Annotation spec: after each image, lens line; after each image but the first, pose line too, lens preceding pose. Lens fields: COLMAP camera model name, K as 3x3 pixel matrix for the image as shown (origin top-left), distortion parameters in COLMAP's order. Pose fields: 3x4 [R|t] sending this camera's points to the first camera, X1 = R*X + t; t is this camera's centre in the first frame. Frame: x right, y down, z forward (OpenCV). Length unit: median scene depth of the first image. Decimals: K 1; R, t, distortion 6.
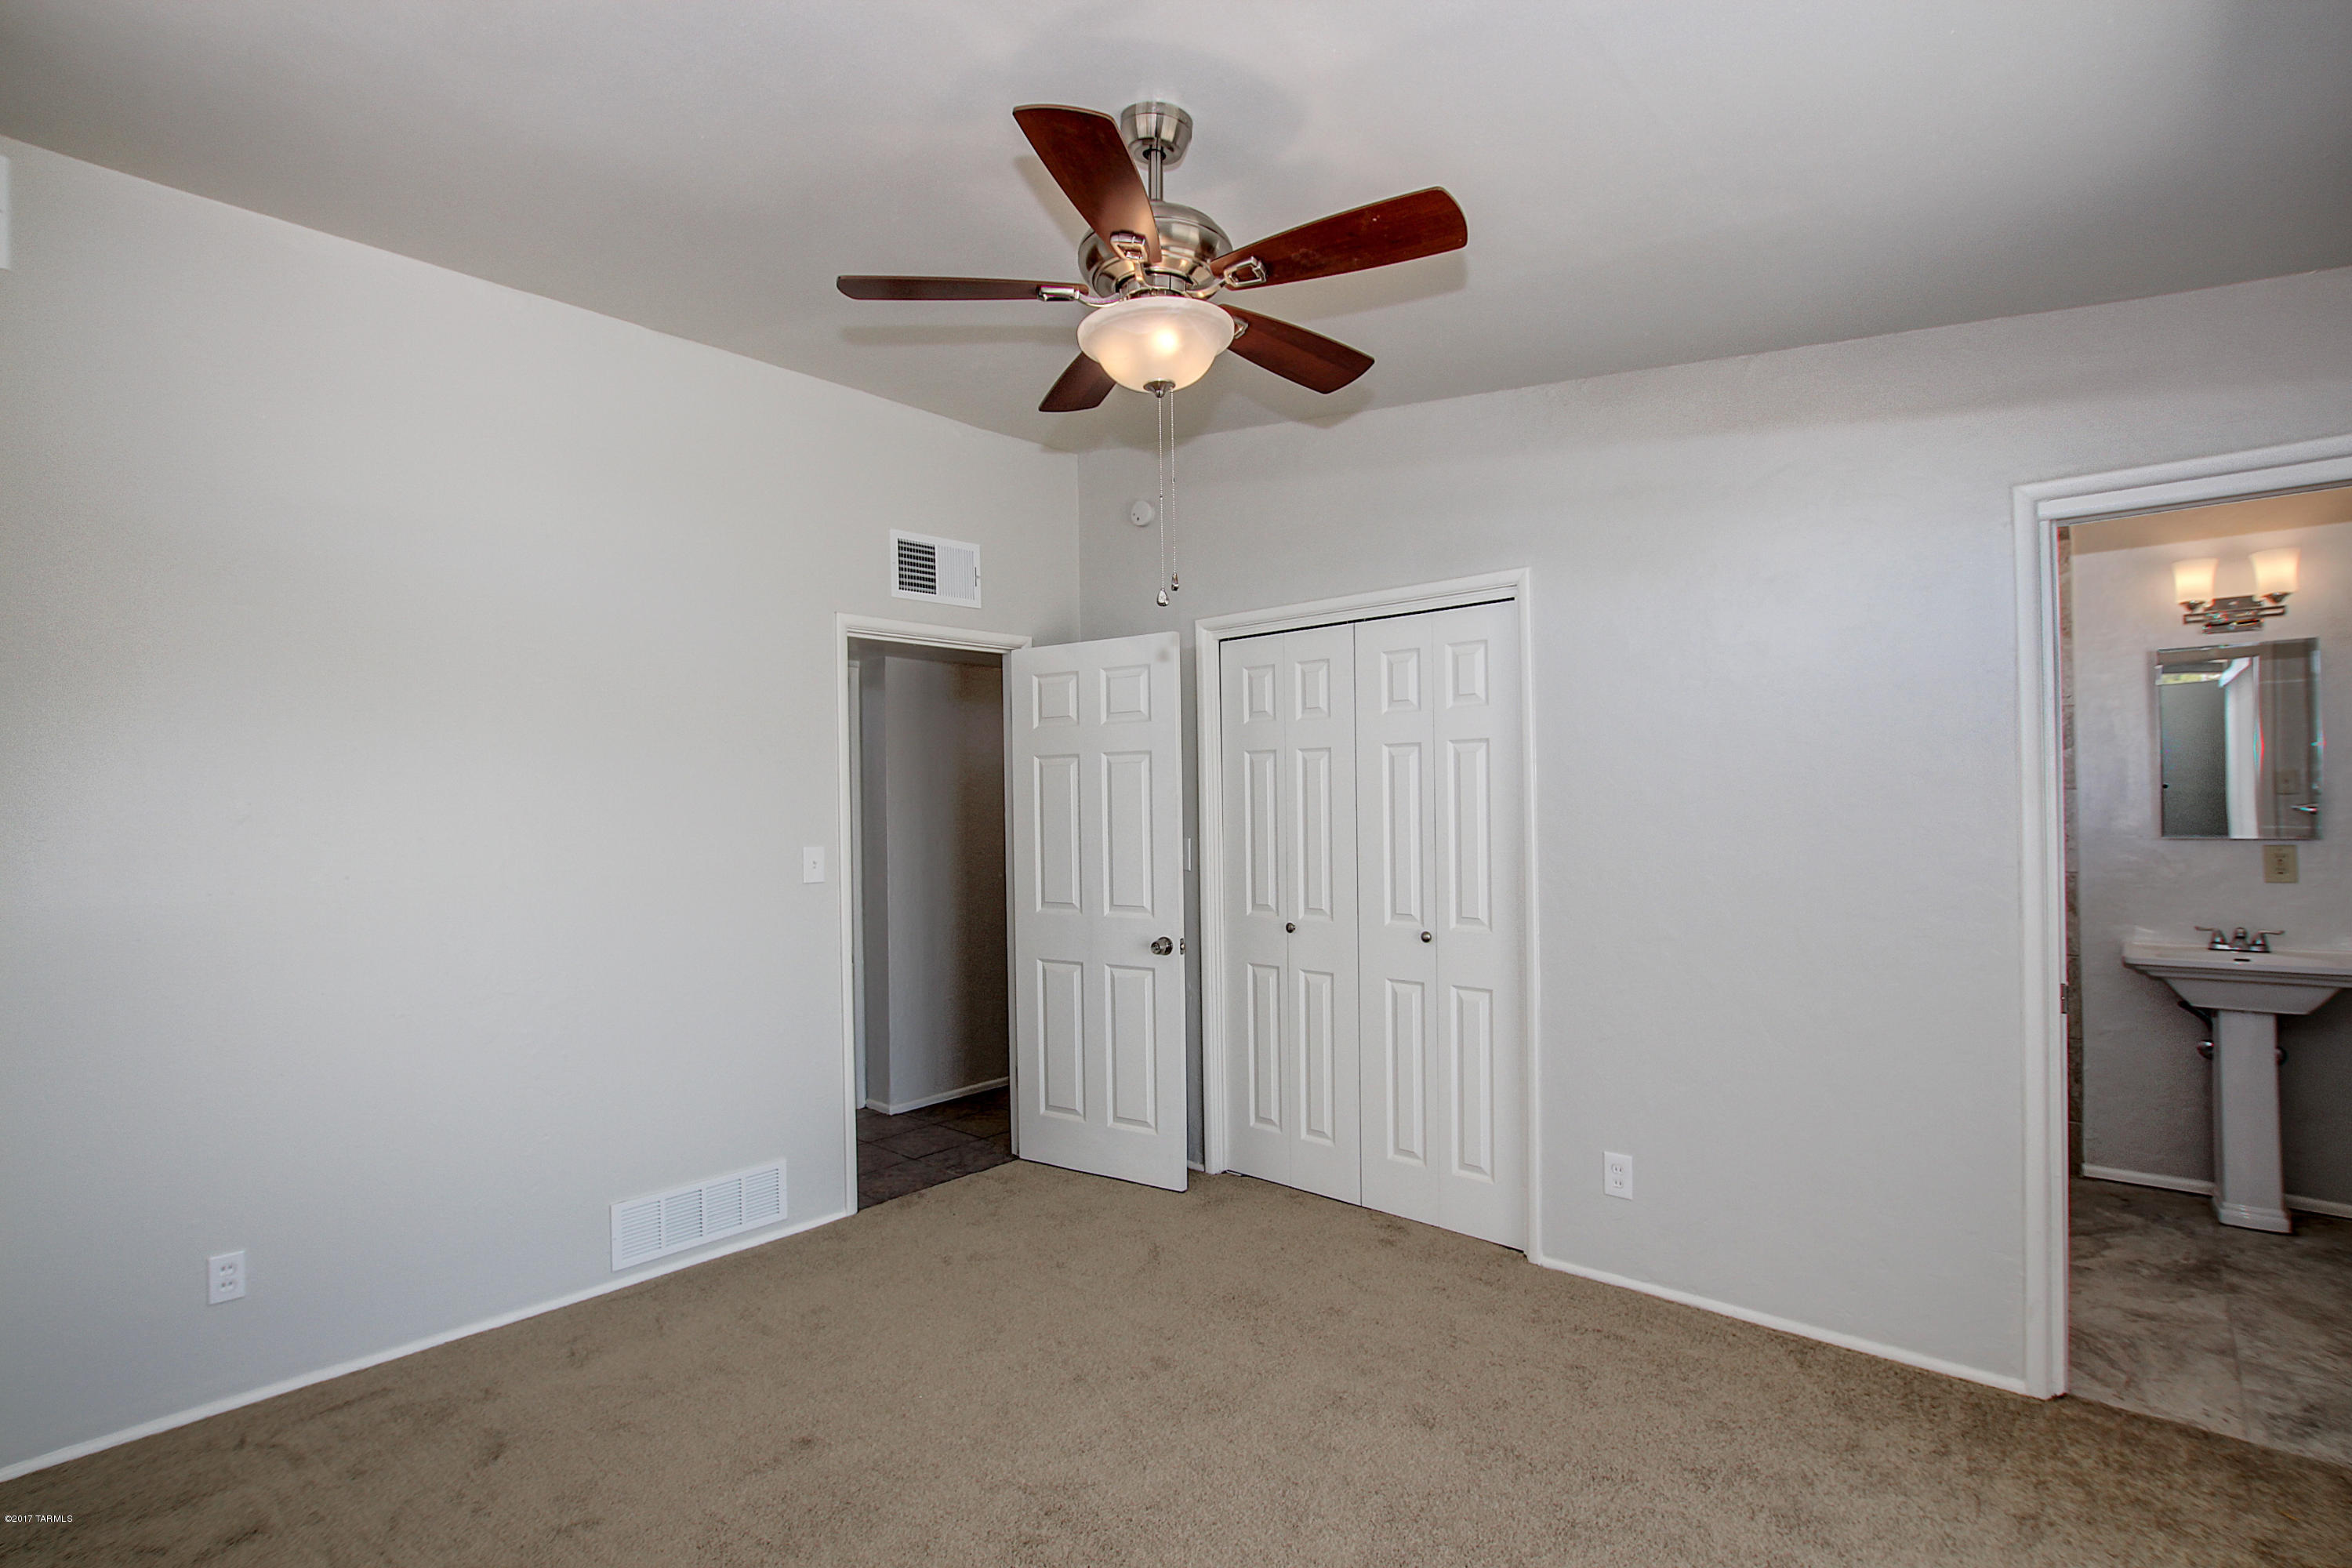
lens RADIAL K [[1090.9, 0, 1184.3], [0, 1090.9, 796.6], [0, 0, 1]] dist [-0.036136, 0.006806]
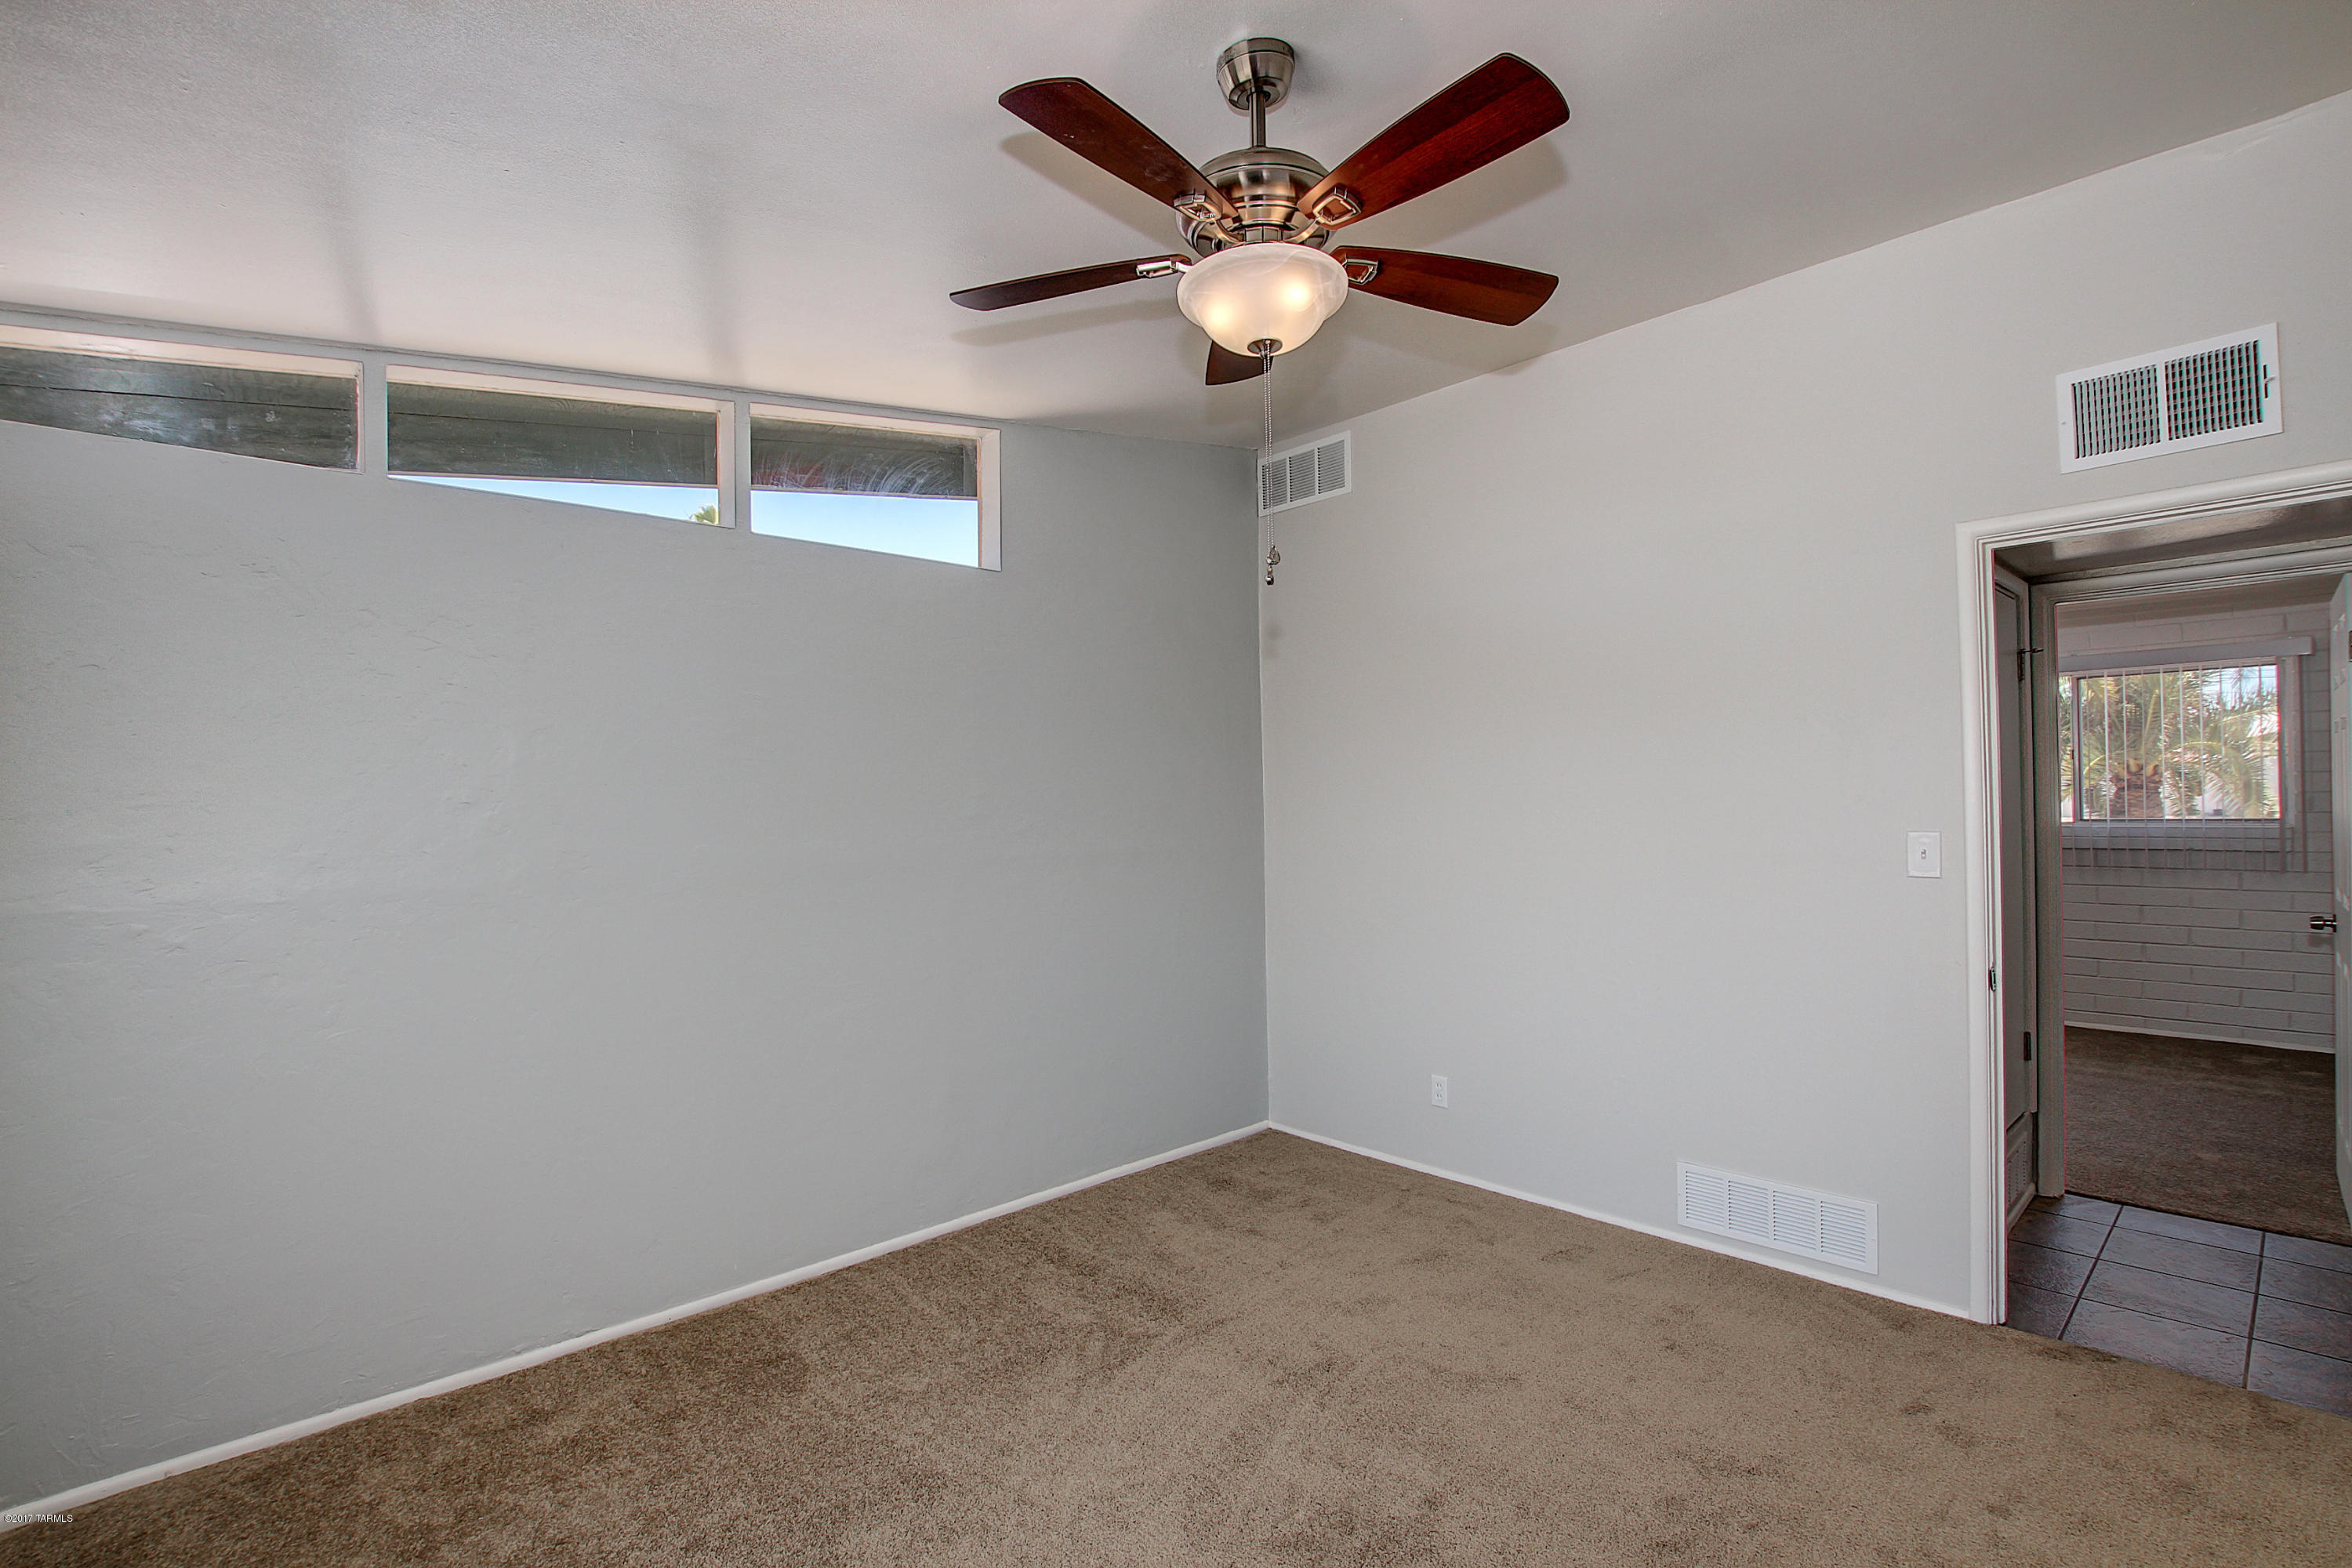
lens RADIAL K [[1090.9, 0, 1184.3], [0, 1090.9, 796.6], [0, 0, 1]] dist [-0.036136, 0.006806]
pose [[-0.092932, 0.010599, -0.995616, 0.556041], [0.028586, 0.999560, 0.007973, -0.001499], [0.995262, -0.027719, -0.093194, 0.613528]]
